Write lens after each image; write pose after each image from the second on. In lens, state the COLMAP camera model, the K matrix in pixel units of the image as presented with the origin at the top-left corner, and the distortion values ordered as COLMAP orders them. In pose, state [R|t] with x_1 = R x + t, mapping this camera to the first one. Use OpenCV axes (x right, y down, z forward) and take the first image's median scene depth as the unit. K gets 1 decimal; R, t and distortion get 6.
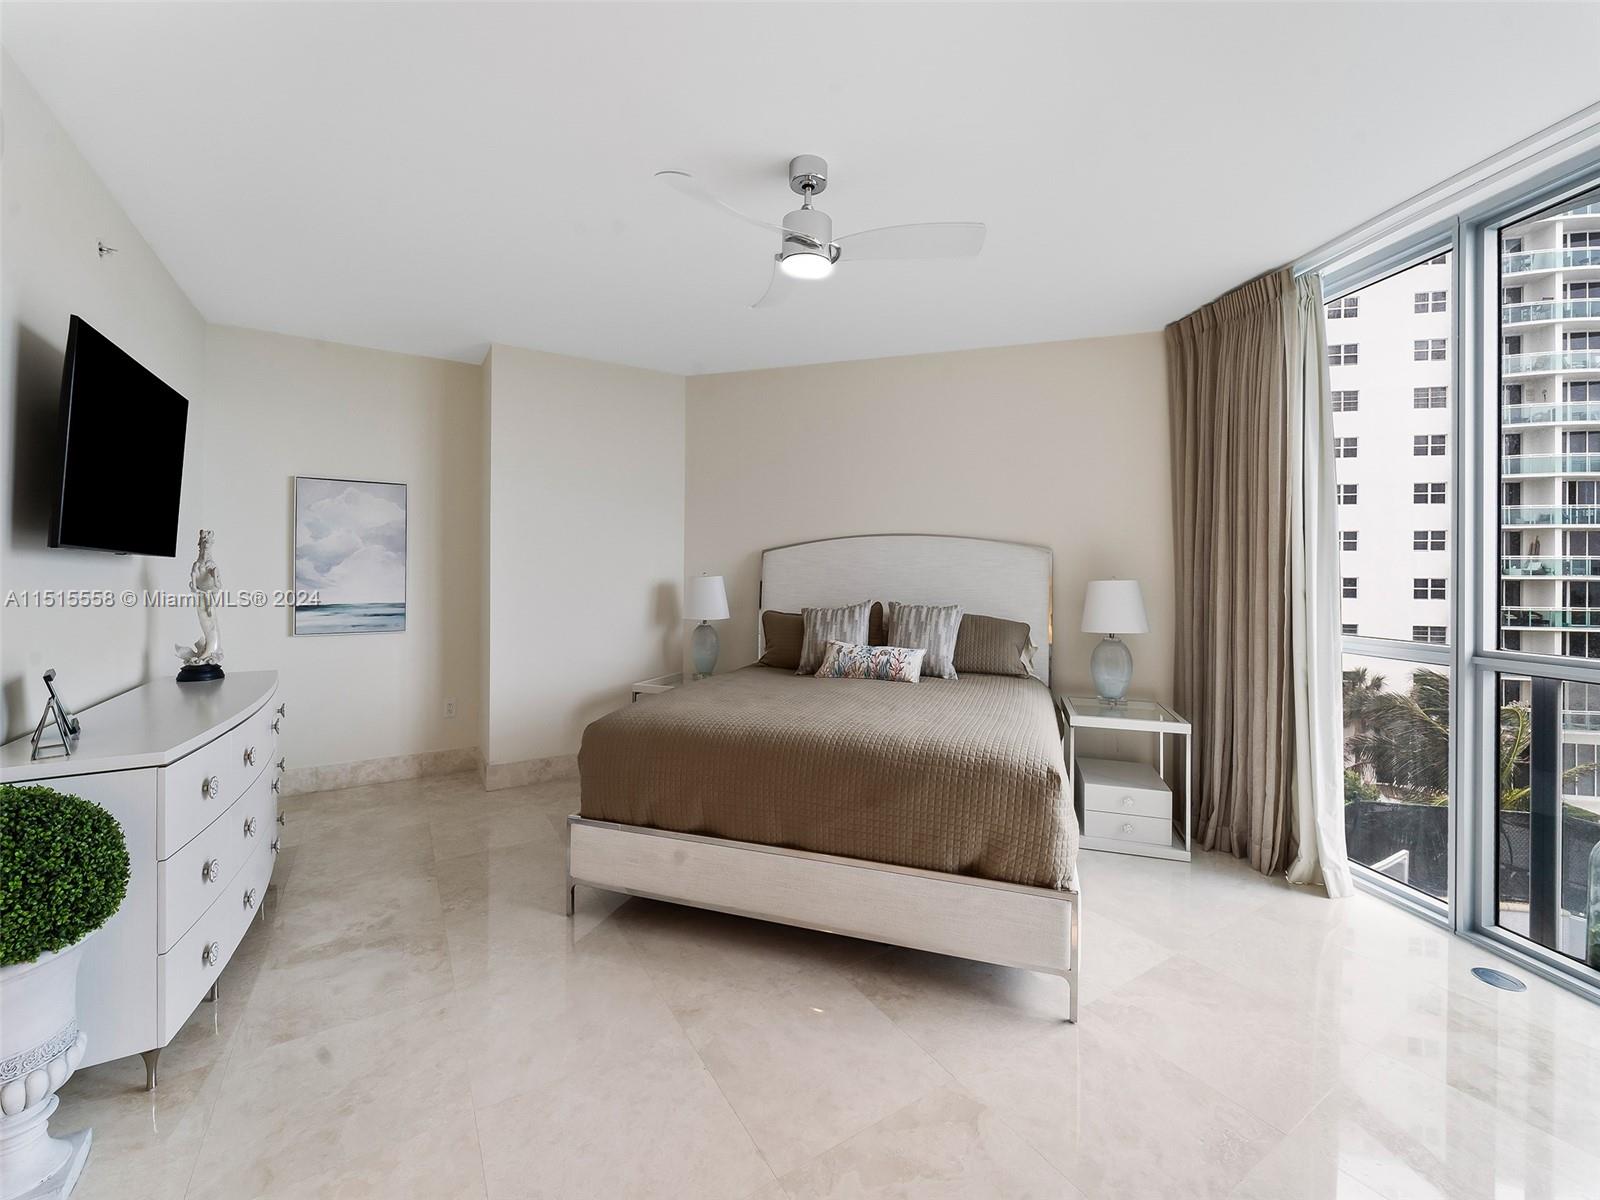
lens RADIAL K [[649.4, 0, 803.8], [0, 649.4, 576.4], [0, 0, 1]] dist [0.003969, -0.001219]
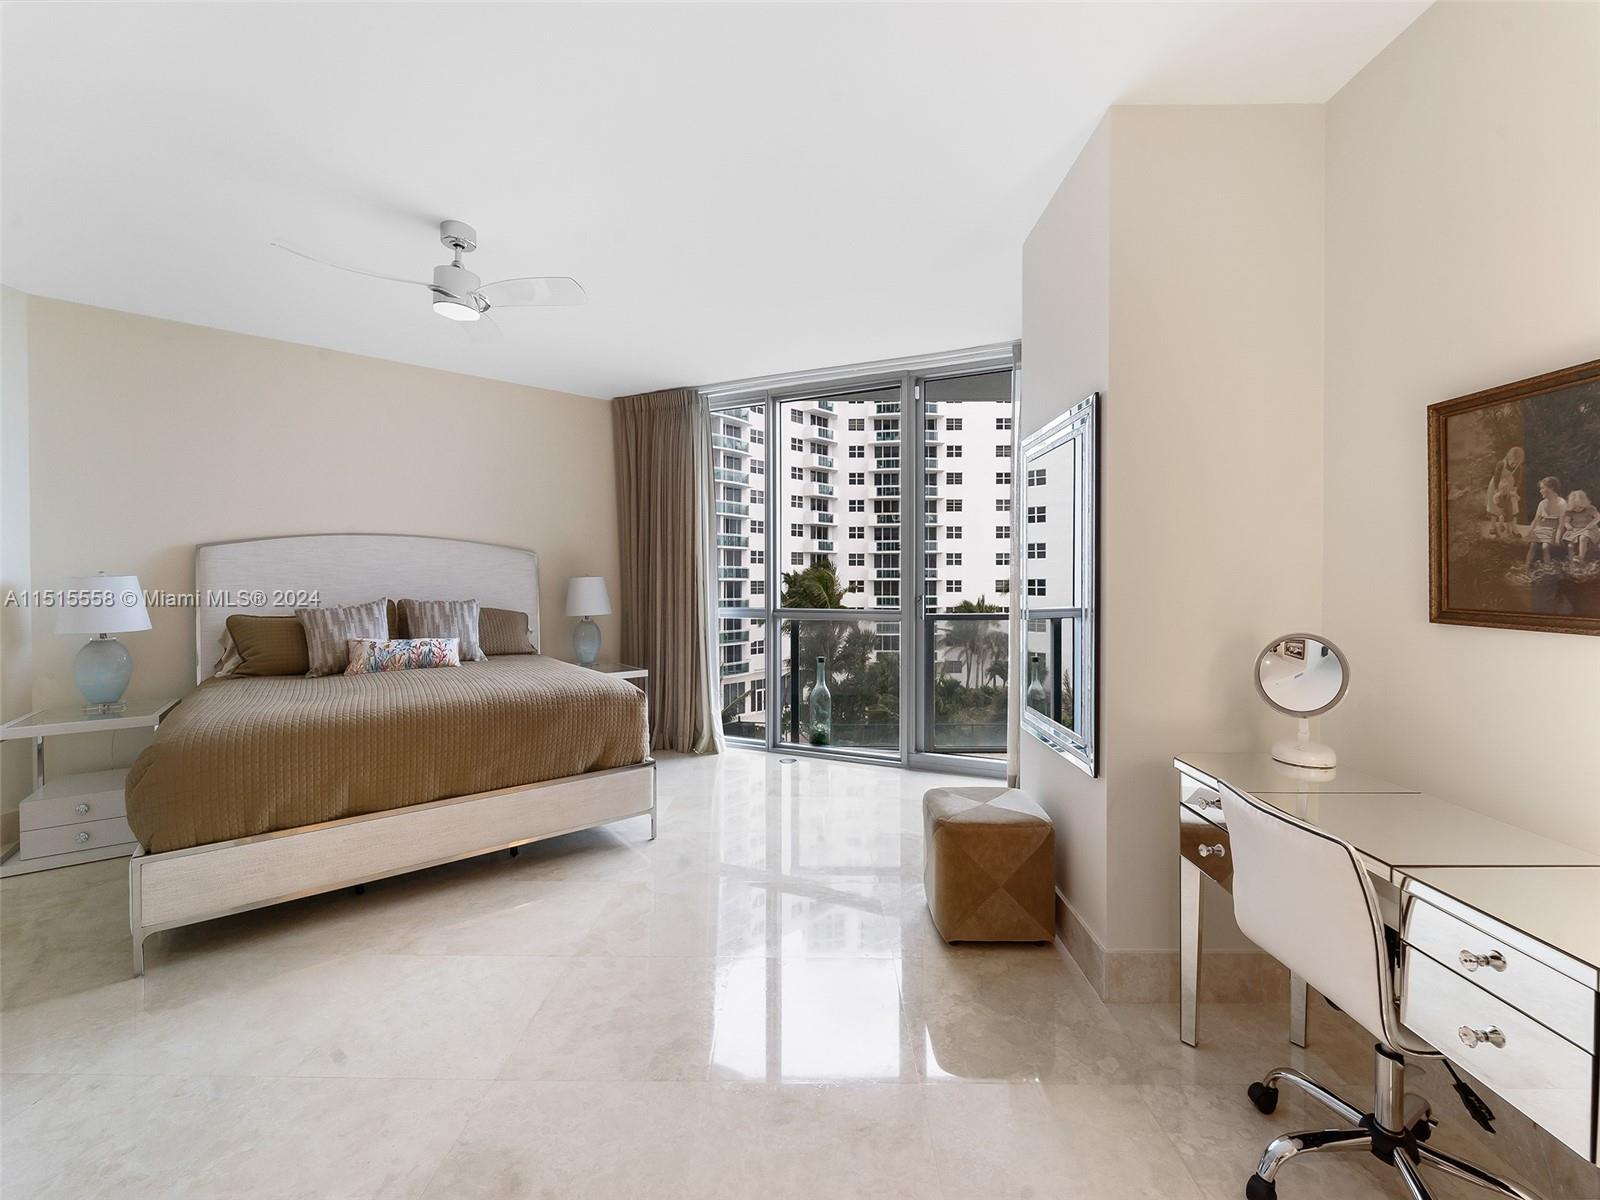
lens RADIAL K [[667.4, 0, 812.9], [0, 667.4, 575.0], [0, 0, 1]] dist [0.015836, 0.000440]
pose [[0.531581, -0.000566, 0.847007, -0.472561], [0.006797, 0.999970, -0.003598, 0.009923], [-0.846980, 0.007670, 0.531569, -0.152571]]
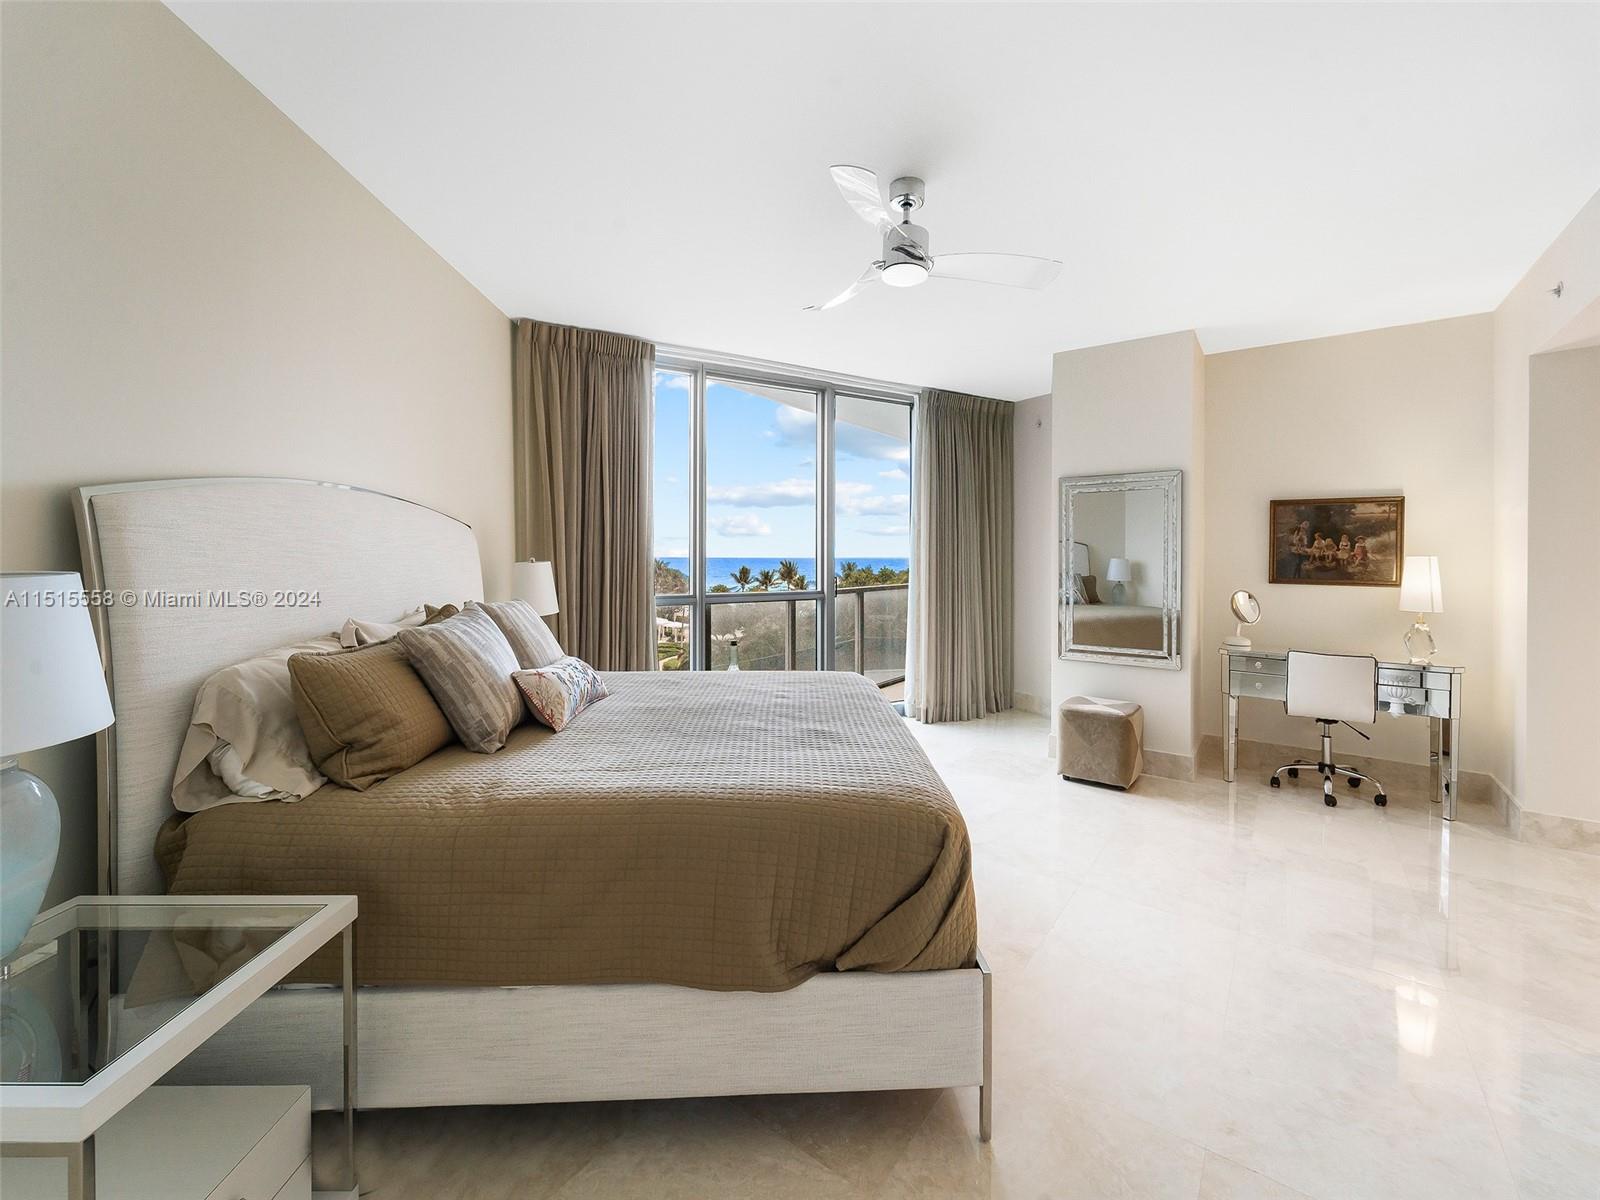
lens RADIAL K [[649.4, 0, 806.7], [0, 649.4, 566.6], [0, 0, 1]] dist [0.003969, -0.001219]
pose [[-0.389266, -0.021765, 0.920868, -0.616505], [0.000545, 0.999715, 0.023859, -0.015862], [-0.921125, 0.009790, -0.389143, 1.012837]]
